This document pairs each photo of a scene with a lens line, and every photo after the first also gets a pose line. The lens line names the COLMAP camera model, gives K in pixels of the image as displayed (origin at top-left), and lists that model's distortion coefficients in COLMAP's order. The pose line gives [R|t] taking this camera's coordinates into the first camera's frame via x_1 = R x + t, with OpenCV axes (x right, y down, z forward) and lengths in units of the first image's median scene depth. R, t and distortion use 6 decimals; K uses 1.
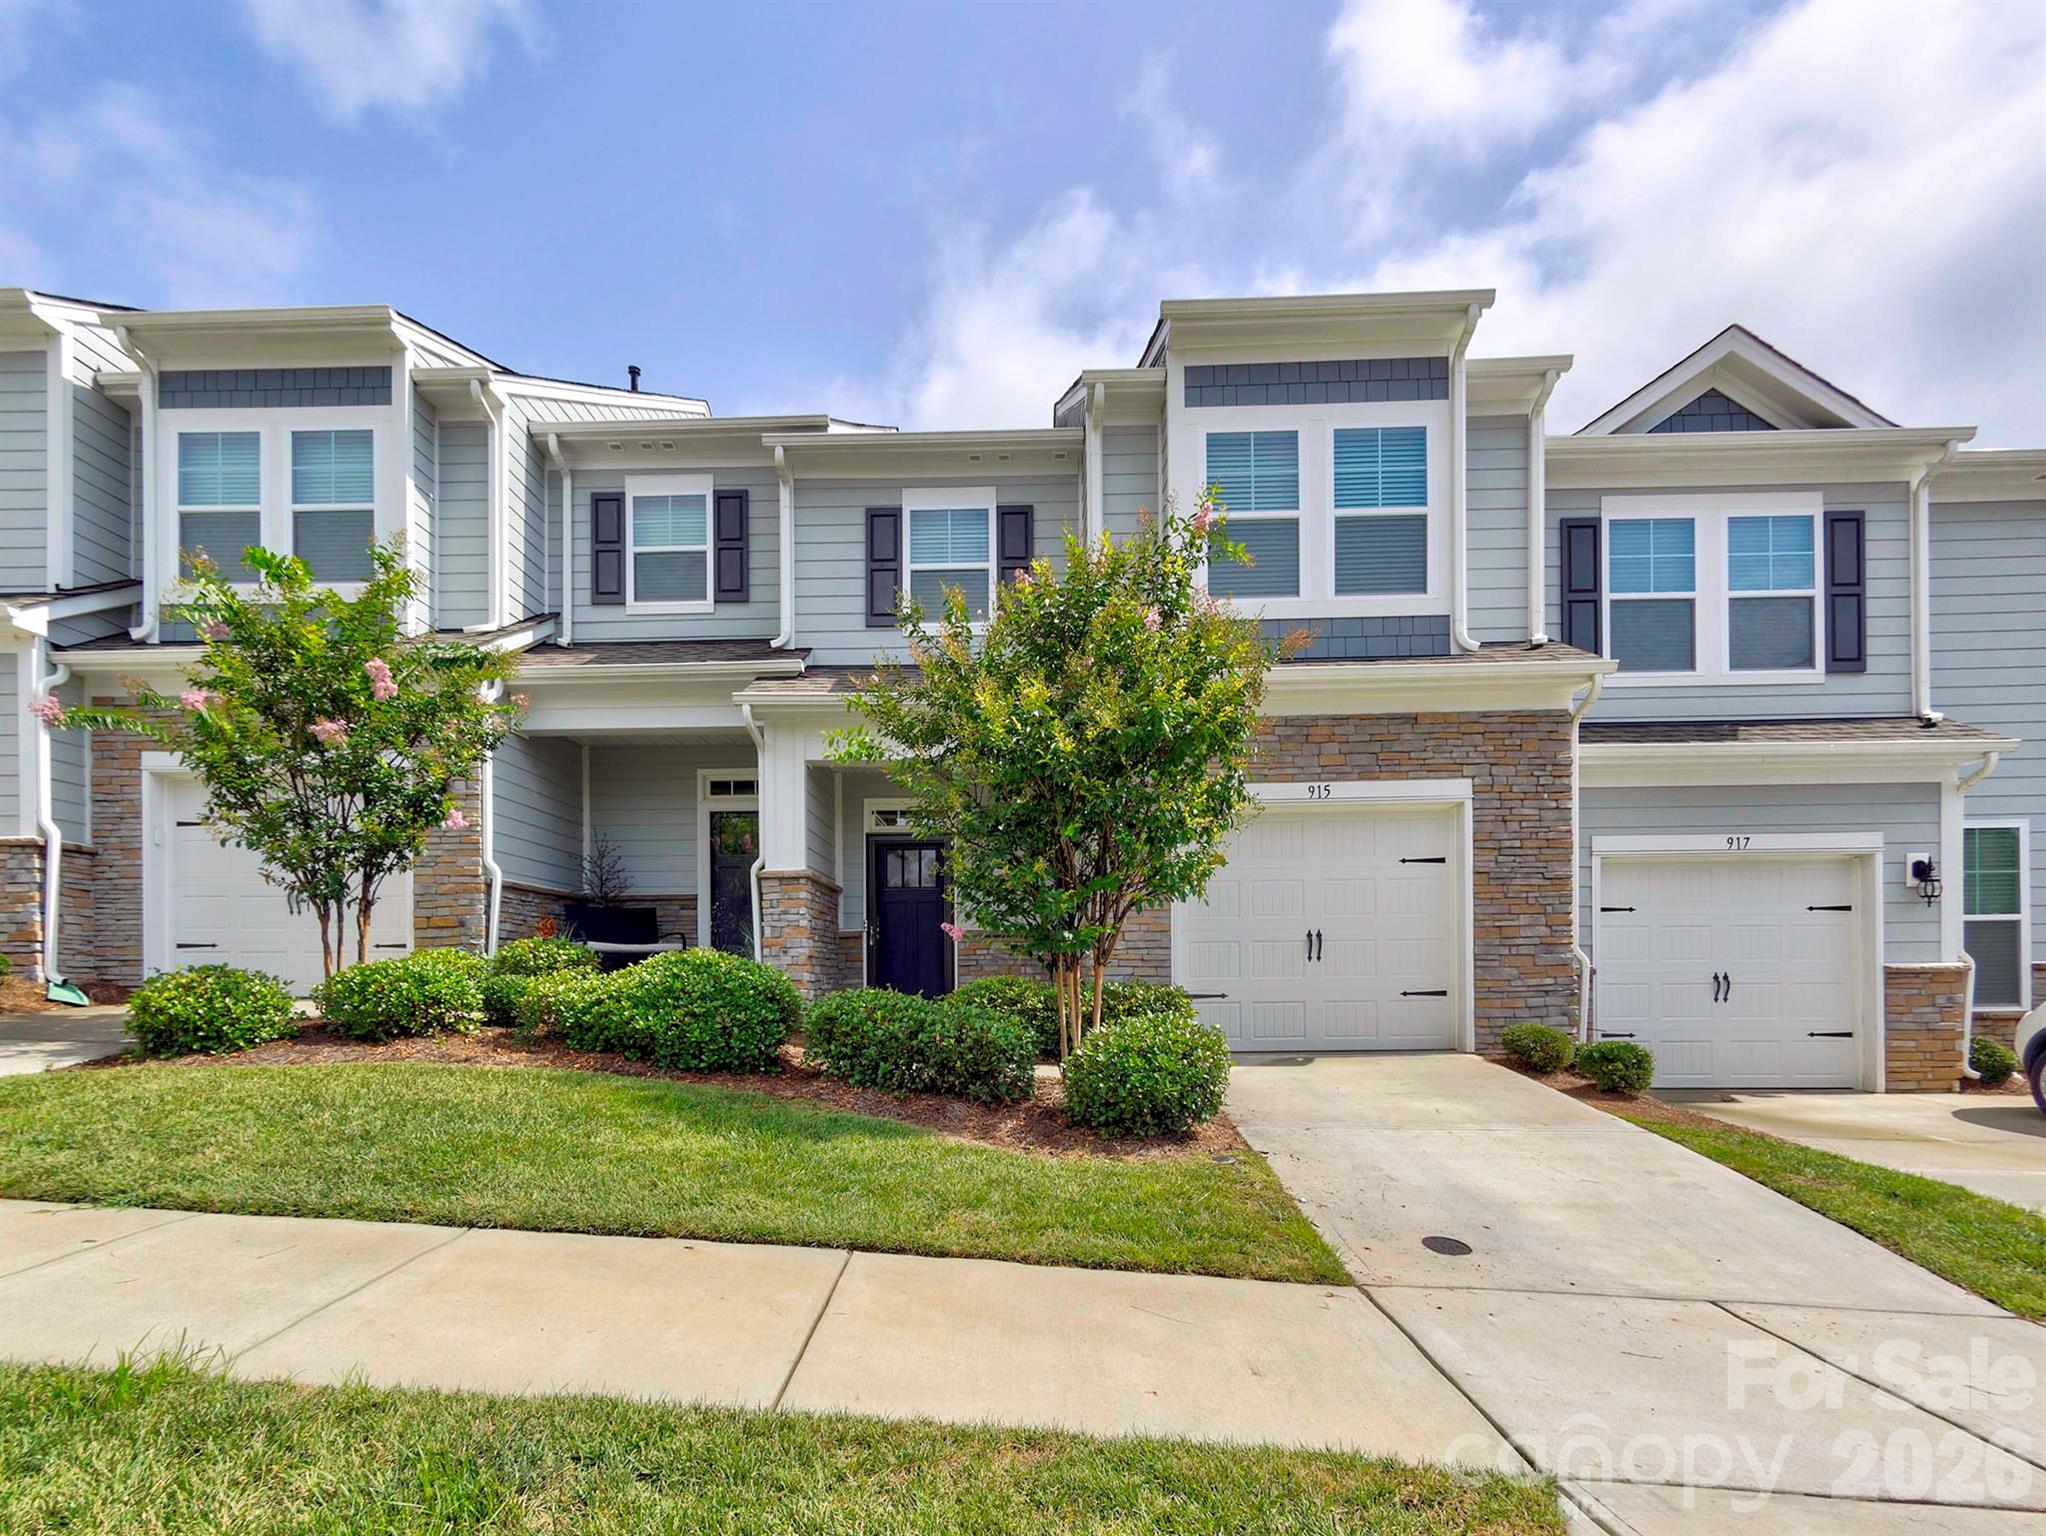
lens RADIAL K [[802.8, 0, 1026.7], [0, 802.8, 785.8], [0, 0, 1]] dist [0.002560, 0.000080]
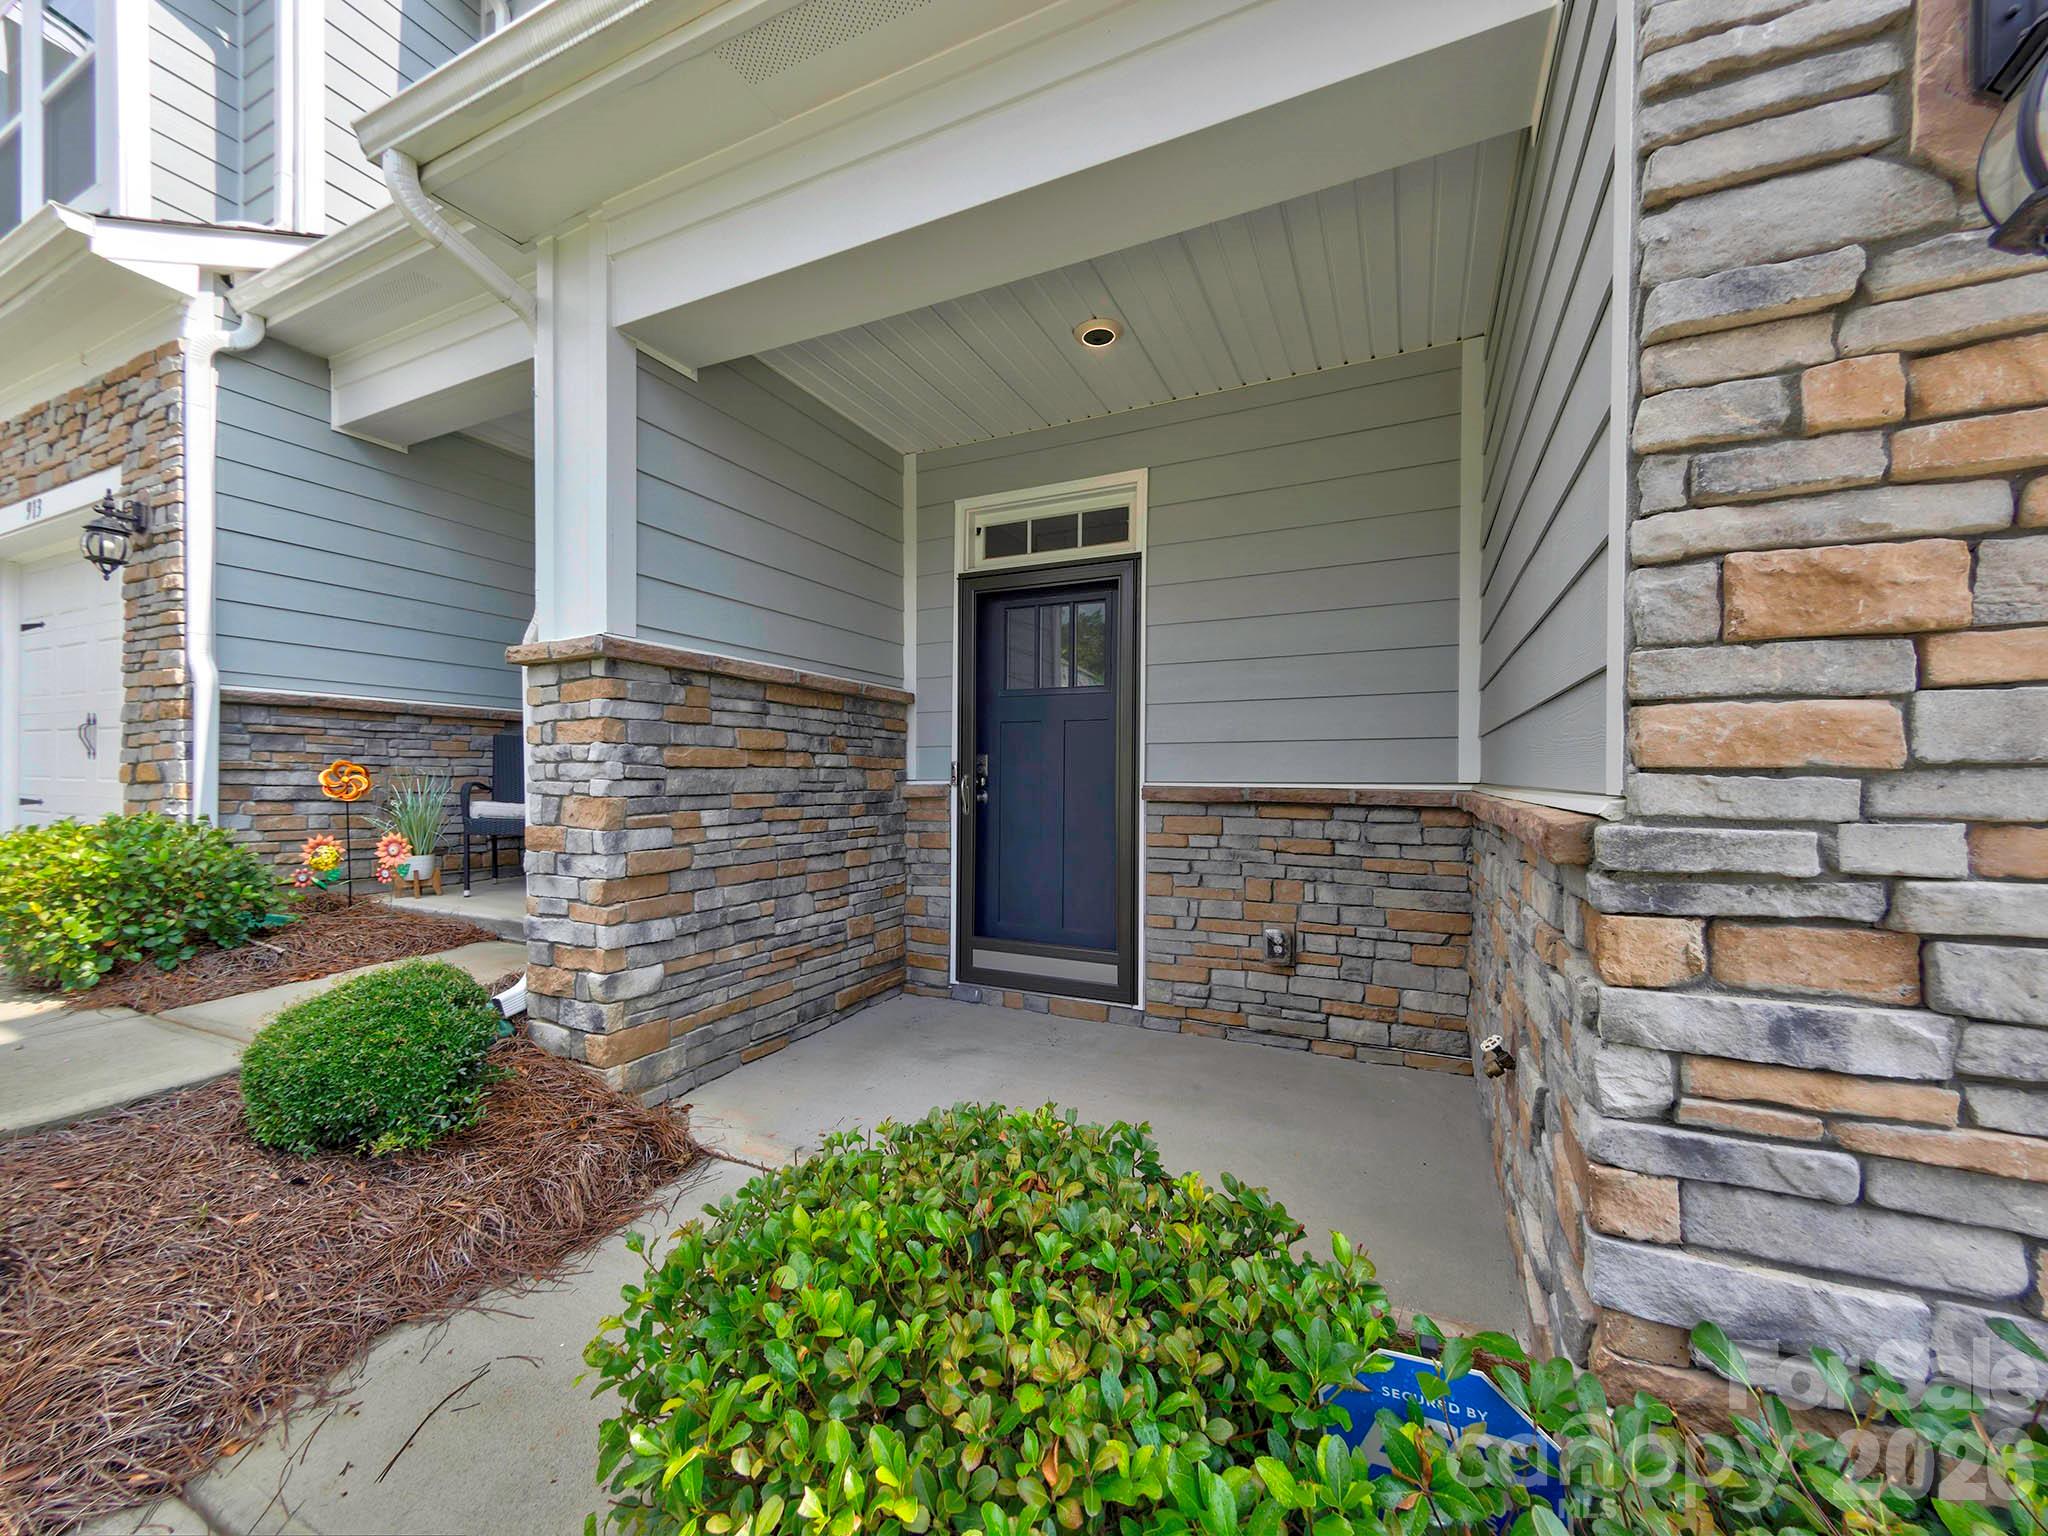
lens RADIAL K [[803.5, 0, 1027.7], [0, 803.5, 785.8], [0, 0, 1]] dist [0.002560, 0.000080]
pose [[0.911531, 0.016409, -0.410904, 0.029763], [0.075156, 0.975728, 0.205687, 0.091451], [0.404305, -0.218372, 0.888173, 0.621109]]
